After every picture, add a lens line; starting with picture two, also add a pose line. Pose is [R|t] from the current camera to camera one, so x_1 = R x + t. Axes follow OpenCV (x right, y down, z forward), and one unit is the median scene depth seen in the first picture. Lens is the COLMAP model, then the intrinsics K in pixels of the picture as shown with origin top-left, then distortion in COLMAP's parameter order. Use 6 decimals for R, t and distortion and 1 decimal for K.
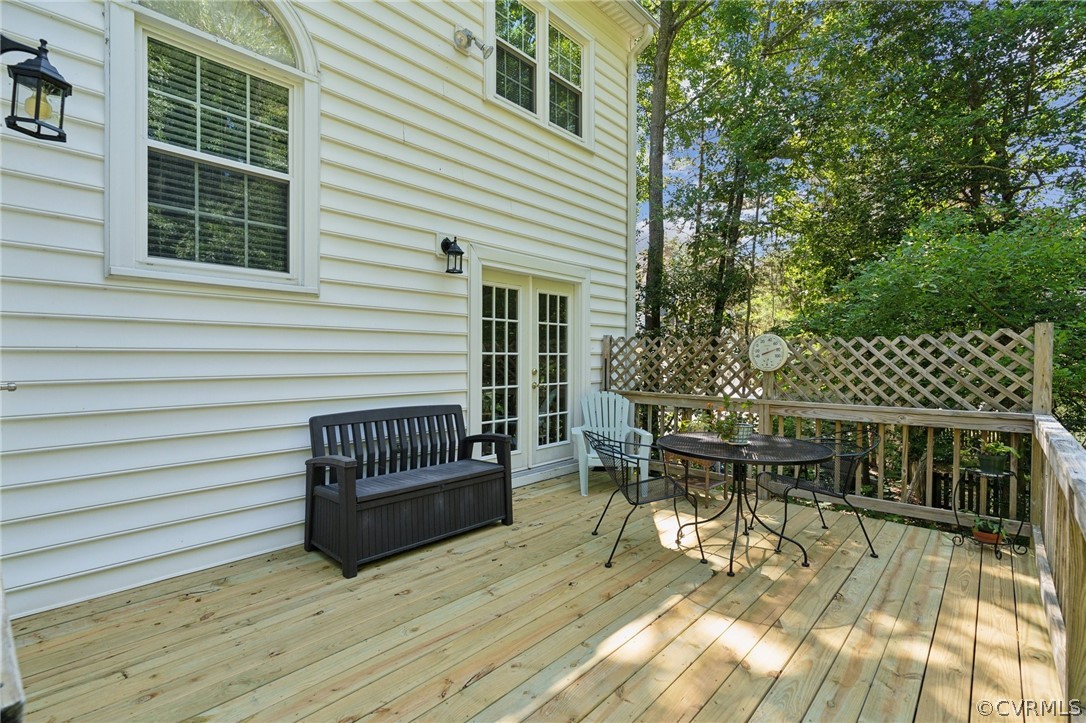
lens RADIAL K [[499.6, 0, 537.5], [0, 499.6, 361.3], [0, 0, 1]] dist [-0.003273, -0.000110]
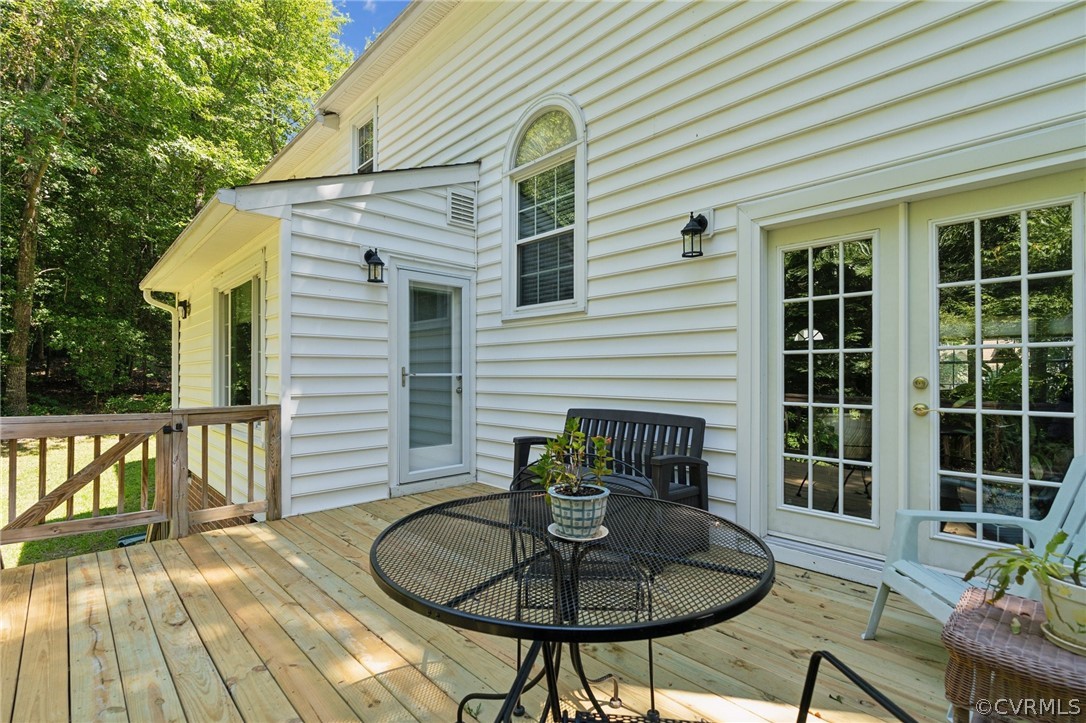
lens RADIAL K [[499.6, 0, 541.5], [0, 499.6, 365.6], [0, 0, 1]] dist [-0.003273, -0.000110]
pose [[-0.060052, -0.007611, -0.998166, 0.653488], [-0.001344, 0.999971, -0.007543, 0.008441], [0.998194, 0.000888, -0.060061, 0.788945]]
